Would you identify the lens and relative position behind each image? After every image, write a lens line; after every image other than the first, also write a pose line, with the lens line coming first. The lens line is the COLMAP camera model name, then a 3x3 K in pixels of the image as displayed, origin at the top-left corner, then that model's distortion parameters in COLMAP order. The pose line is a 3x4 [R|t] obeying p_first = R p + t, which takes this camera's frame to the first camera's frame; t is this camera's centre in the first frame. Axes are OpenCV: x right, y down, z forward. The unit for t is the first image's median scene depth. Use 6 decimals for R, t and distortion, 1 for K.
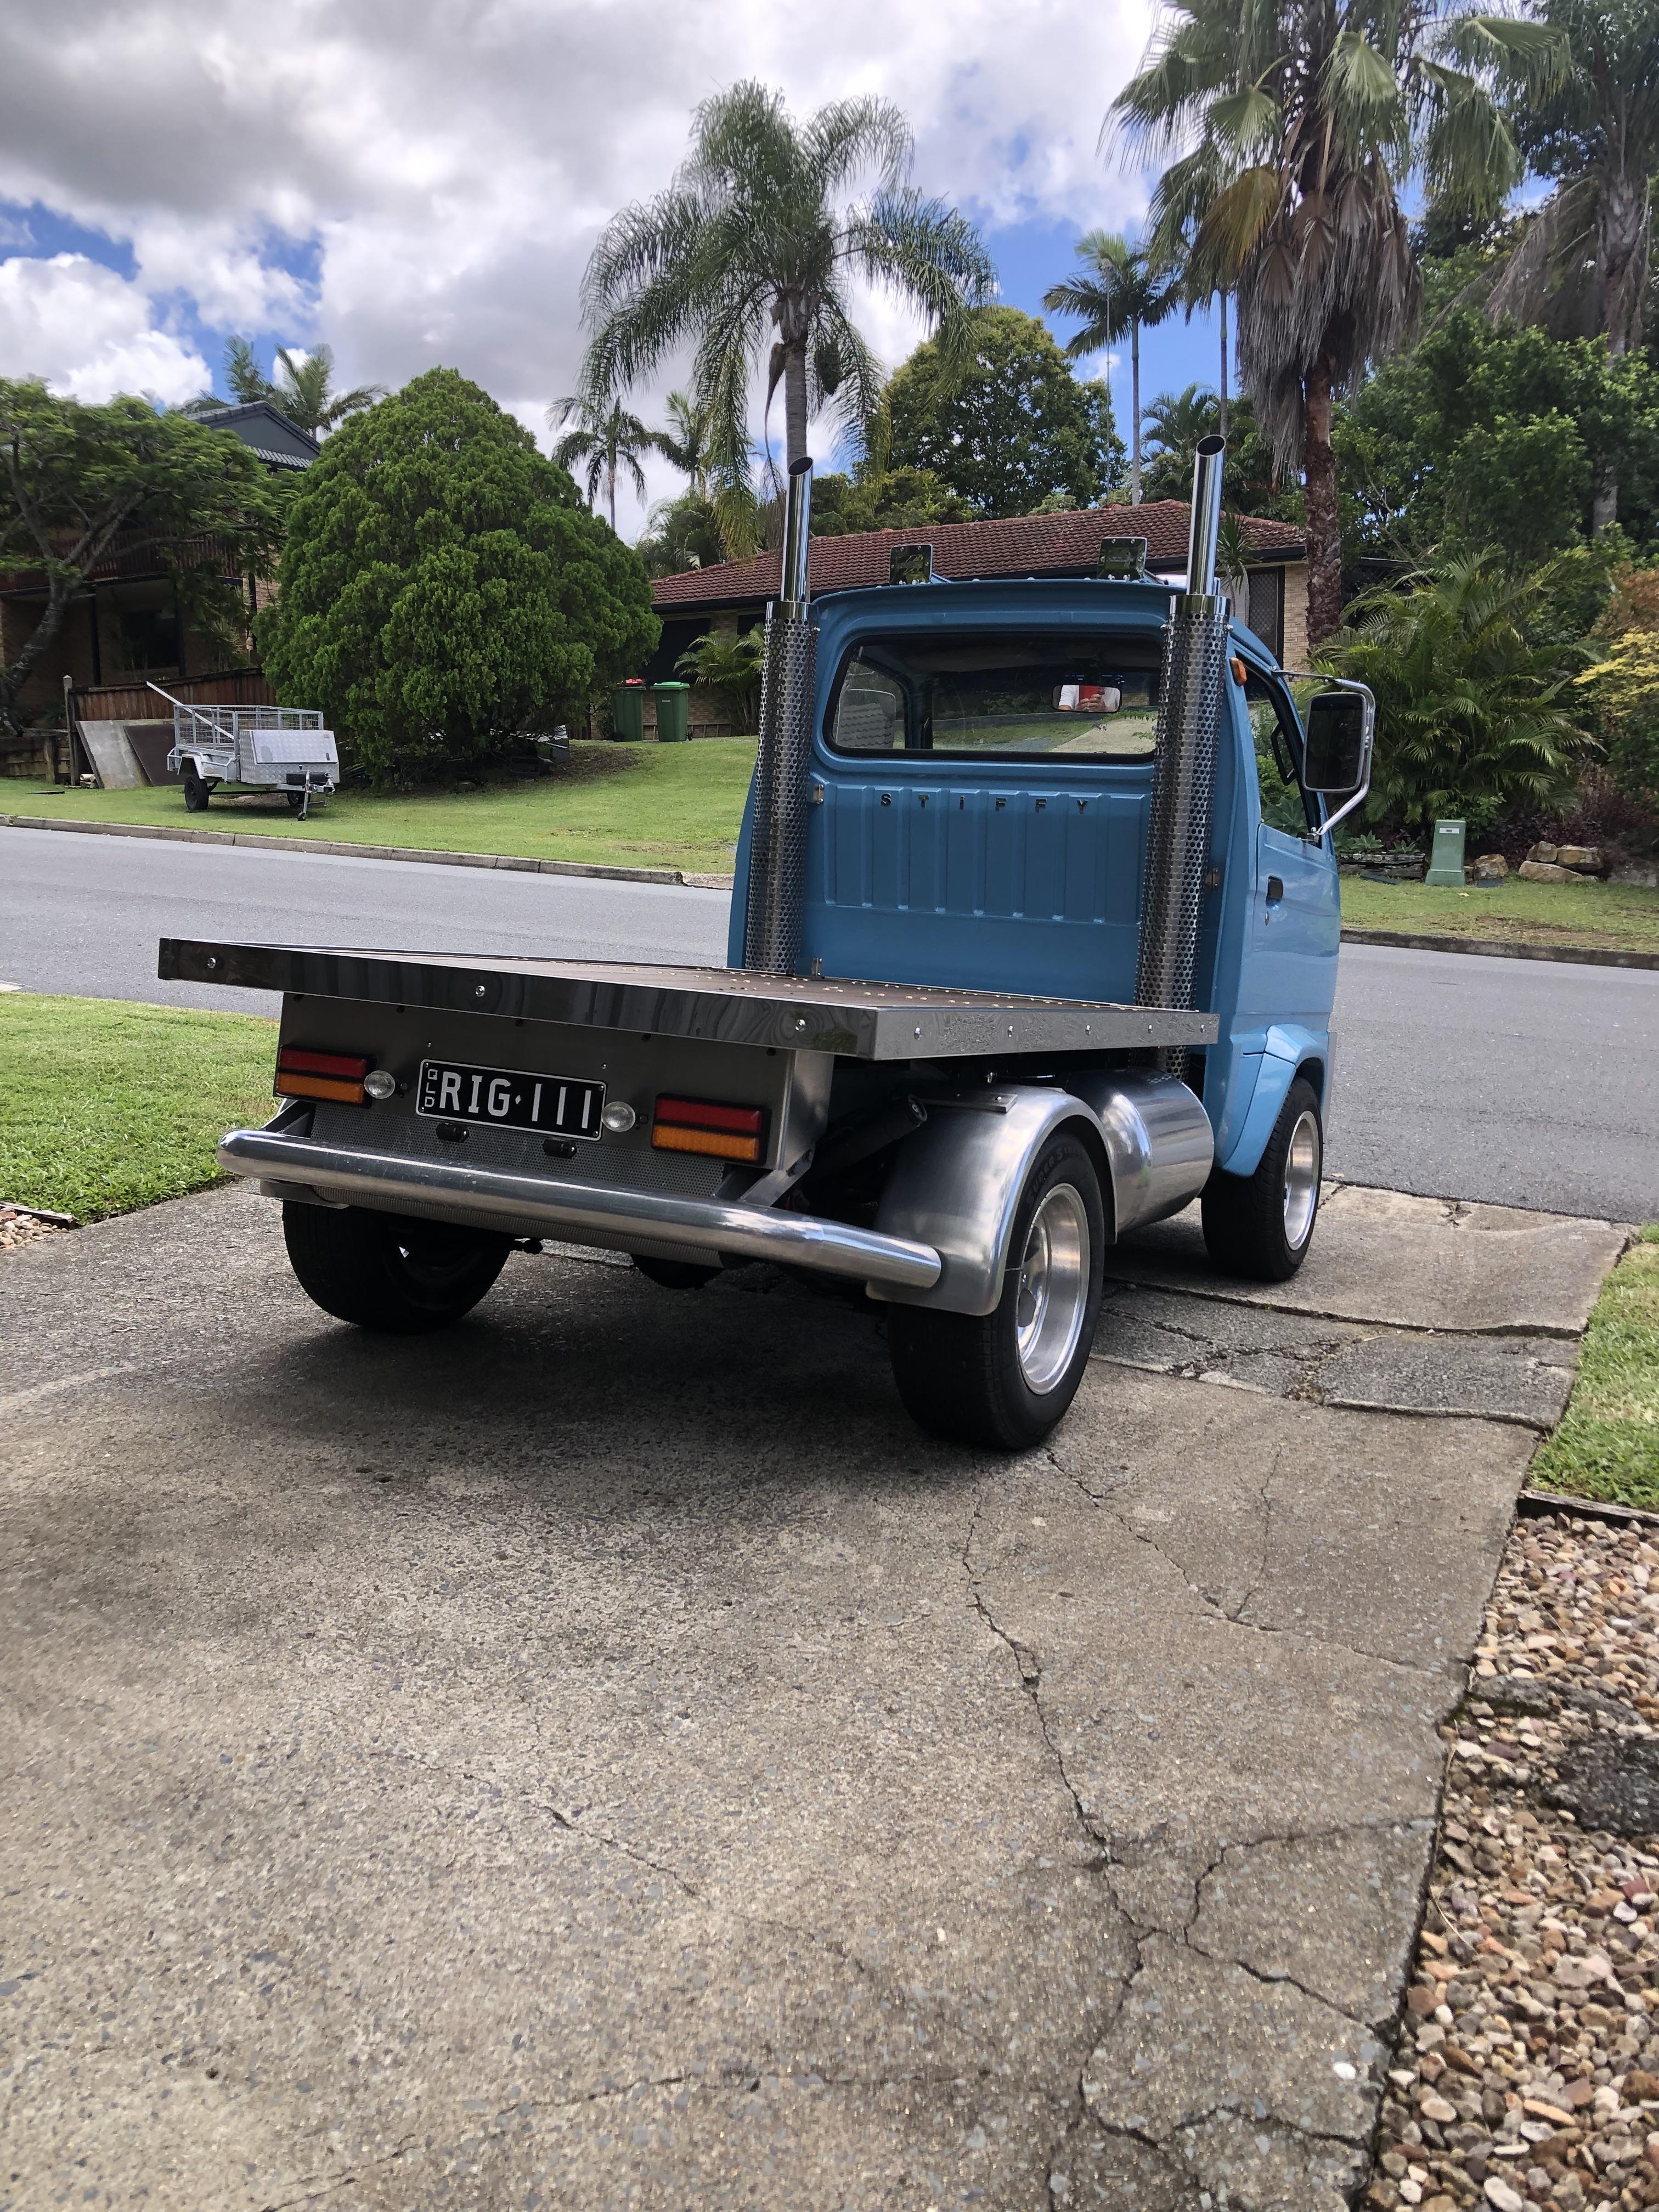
lens RADIAL K [[1798.6, 0, 838.8], [0, 1798.6, 1100.1], [0, 0, 1]] dist [0.004189, -0.008492]
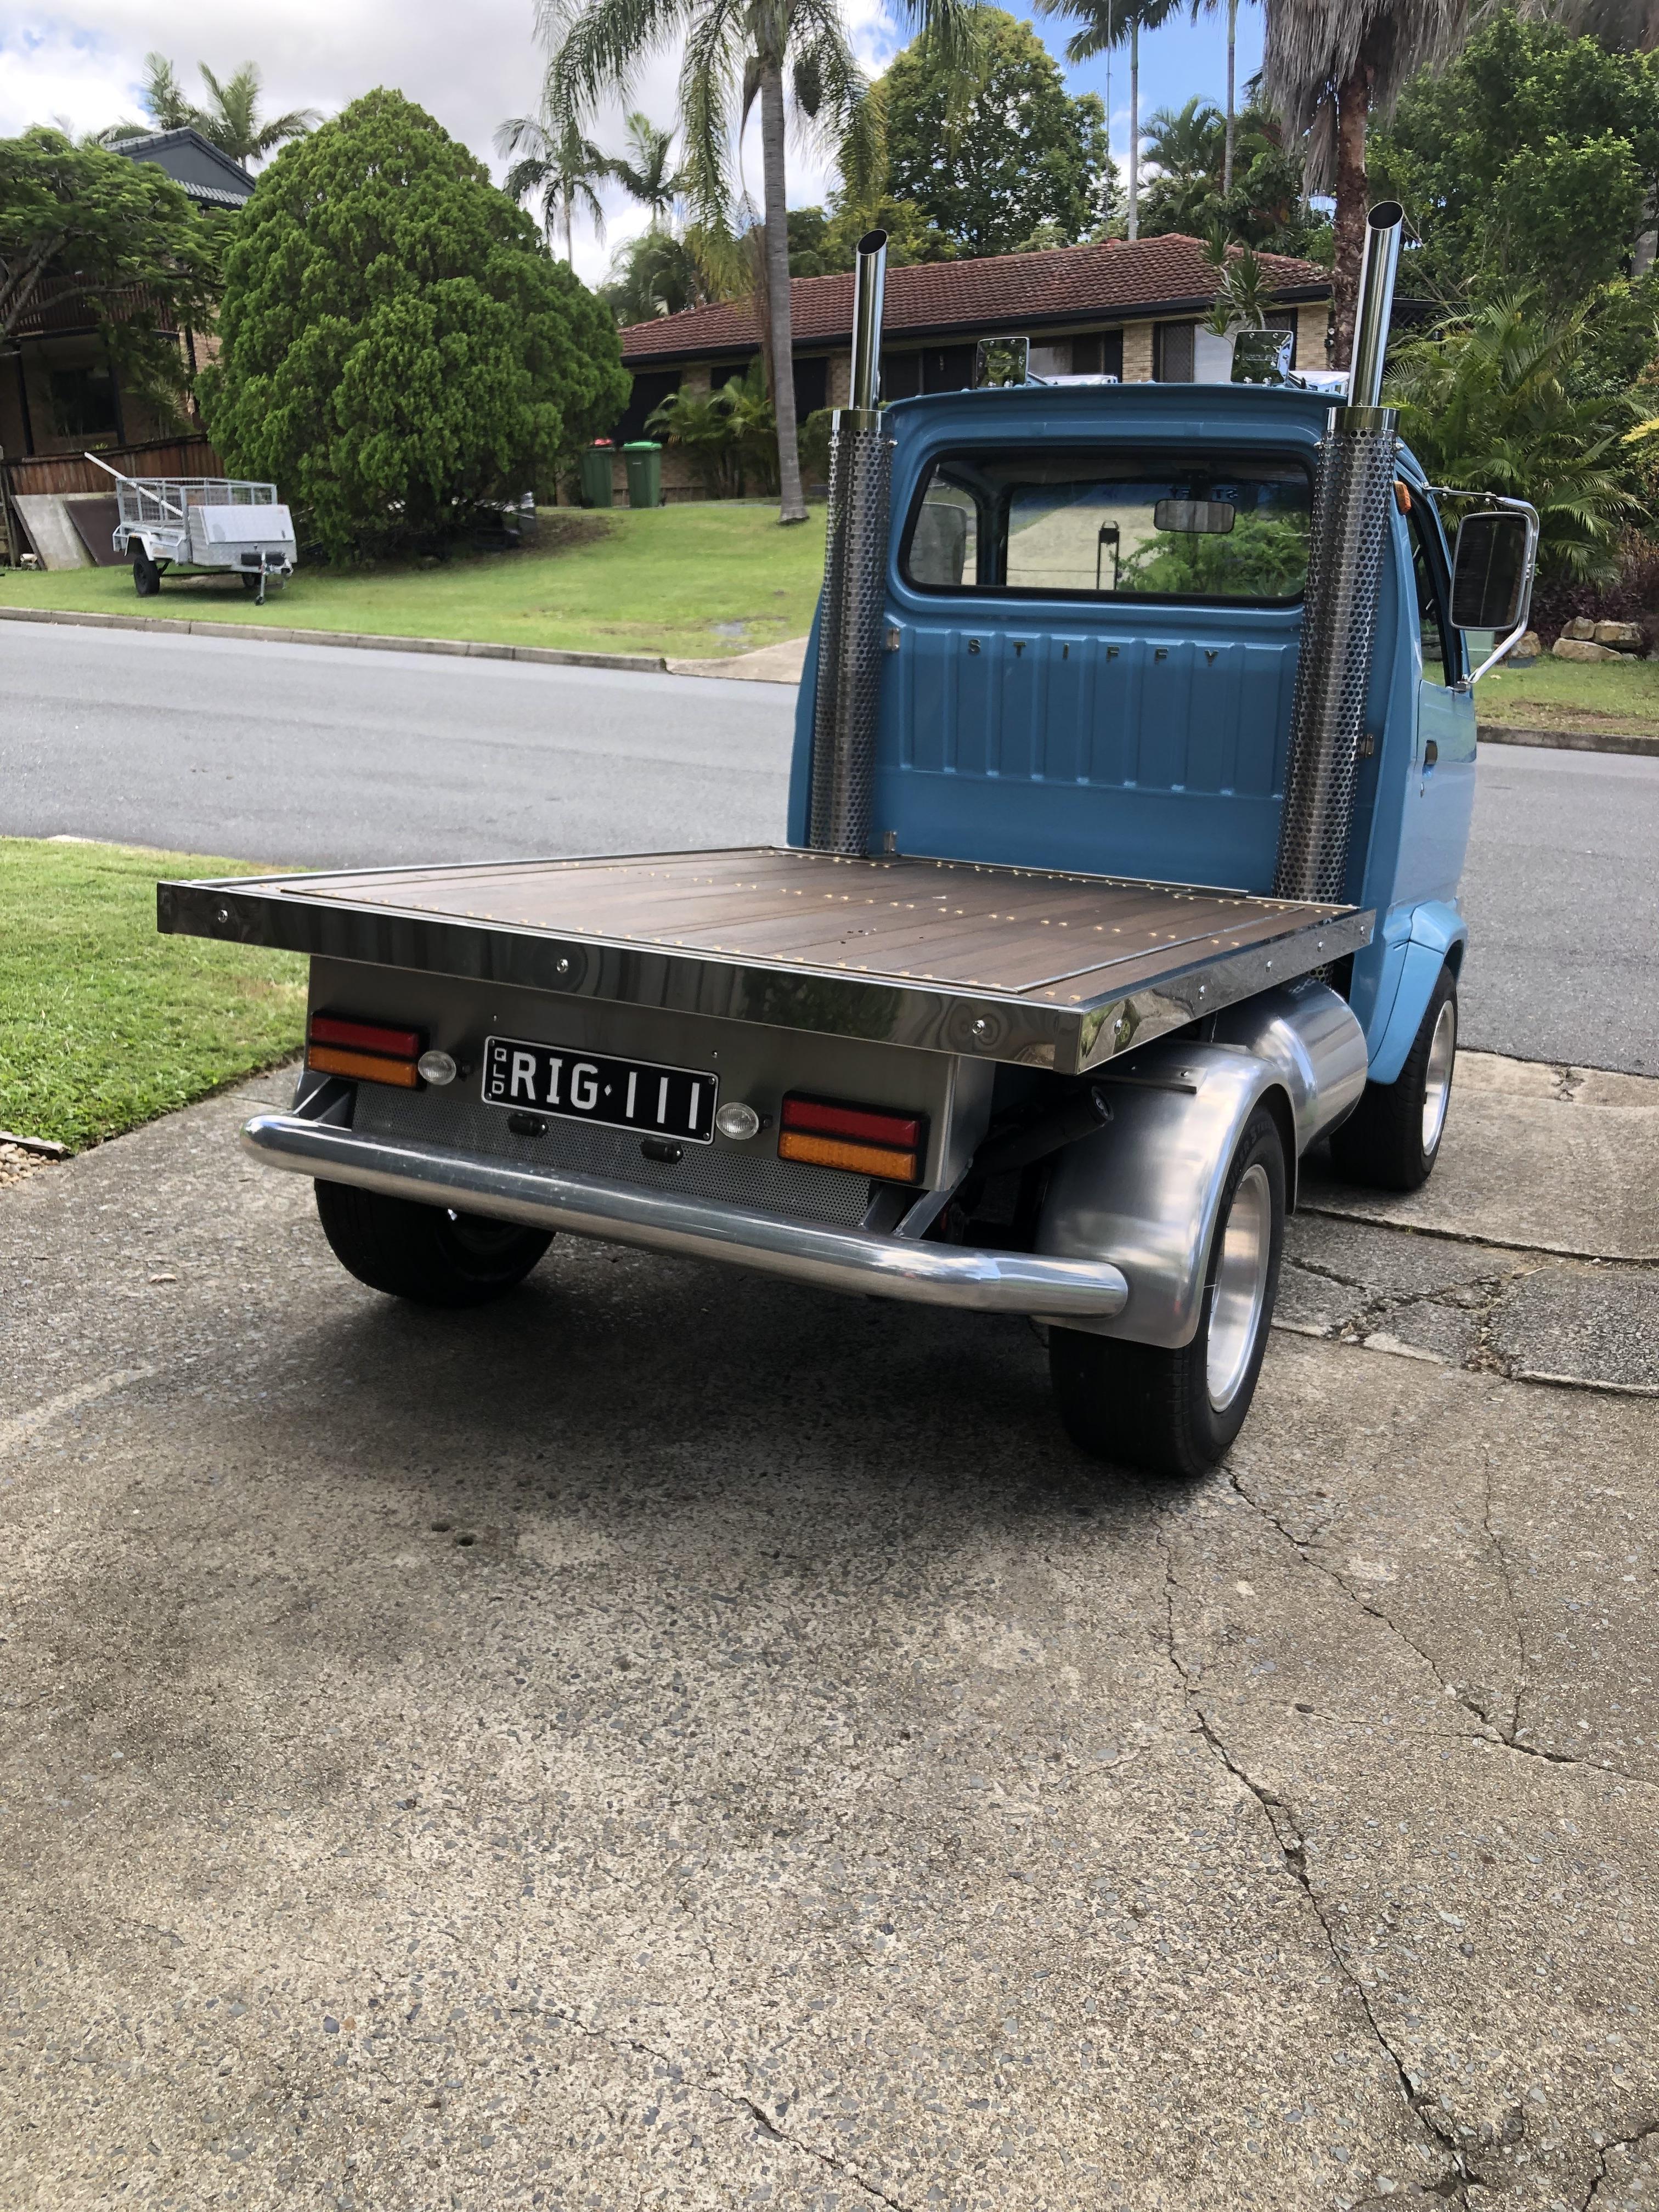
lens RADIAL K [[1798.6, 0, 826.3], [0, 1798.6, 1130.3], [0, 0, 1]] dist [0.004189, -0.008492]
pose [[0.999885, -0.013838, 0.006175, -0.066474], [0.012823, 0.989819, 0.141752, -0.076797], [-0.008074, -0.141656, 0.989883, 0.145364]]
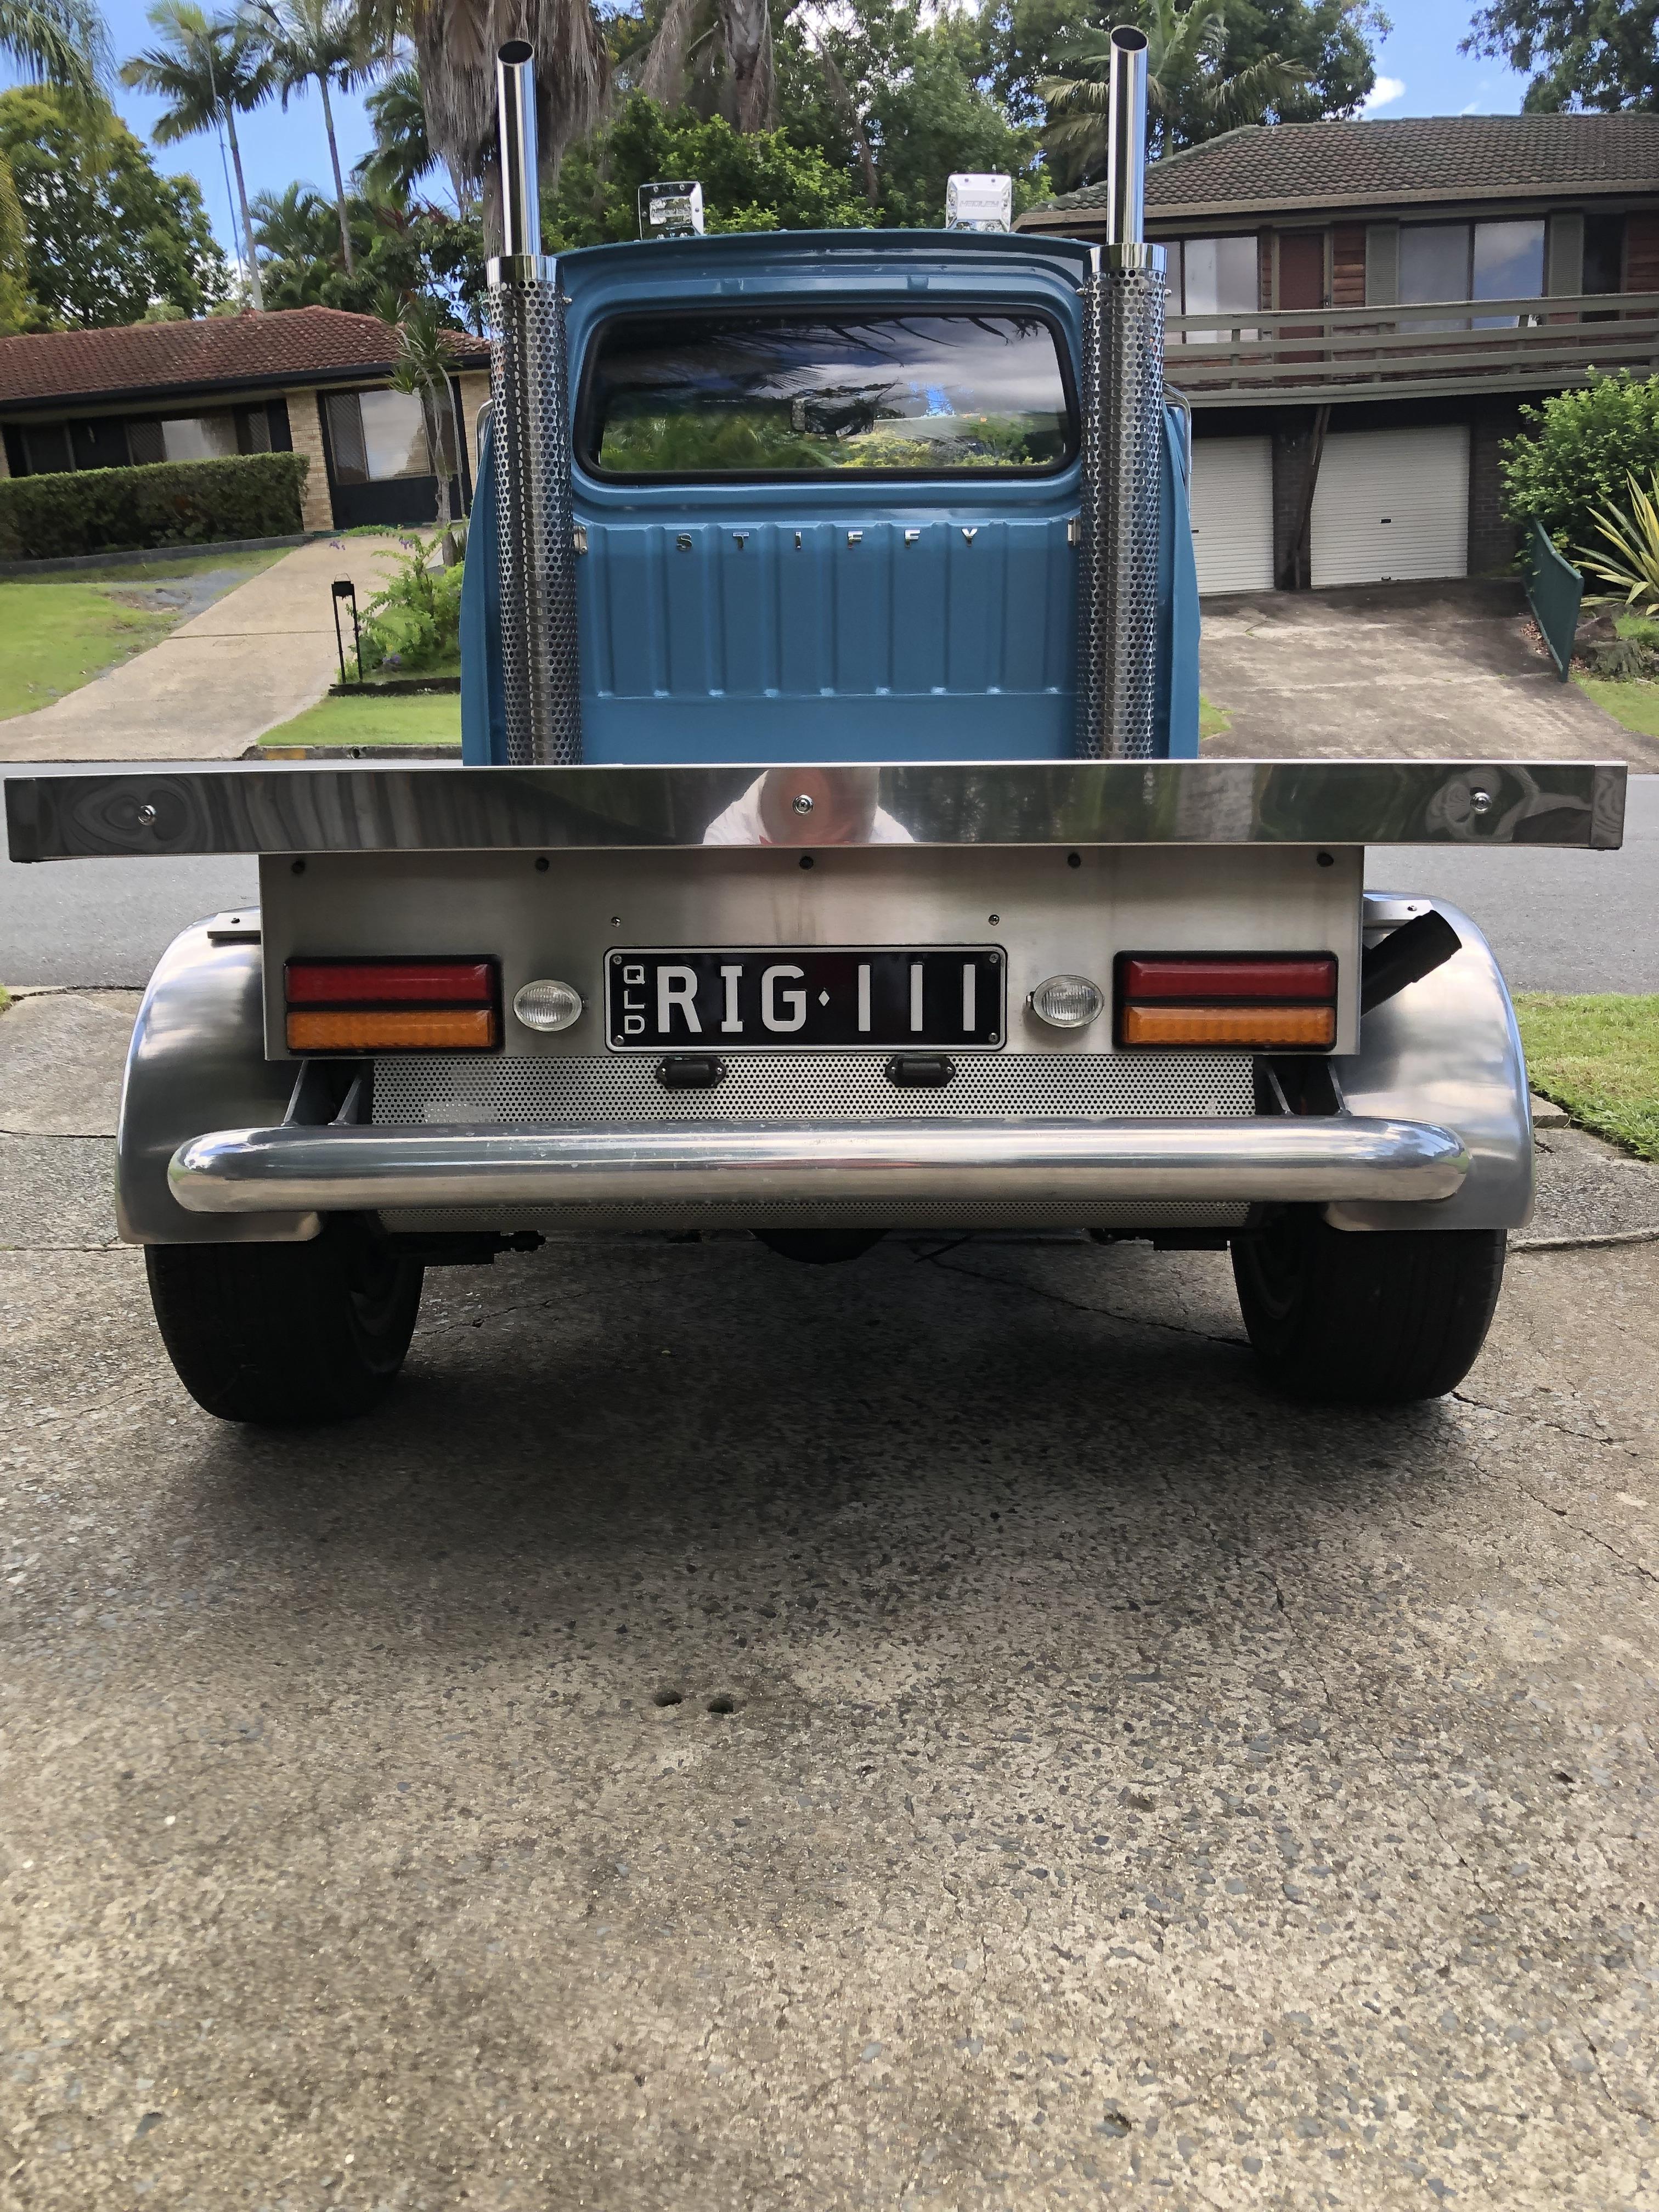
lens RADIAL K [[1798.6, 0, 774.4], [0, 1798.6, 1114.2], [0, 0, 1]] dist [0.004189, -0.008492]
pose [[0.902773, -0.159349, 0.399510, -0.335452], [0.123133, 0.985714, 0.114918, -0.024469], [-0.412114, -0.054552, 0.909498, 0.387610]]
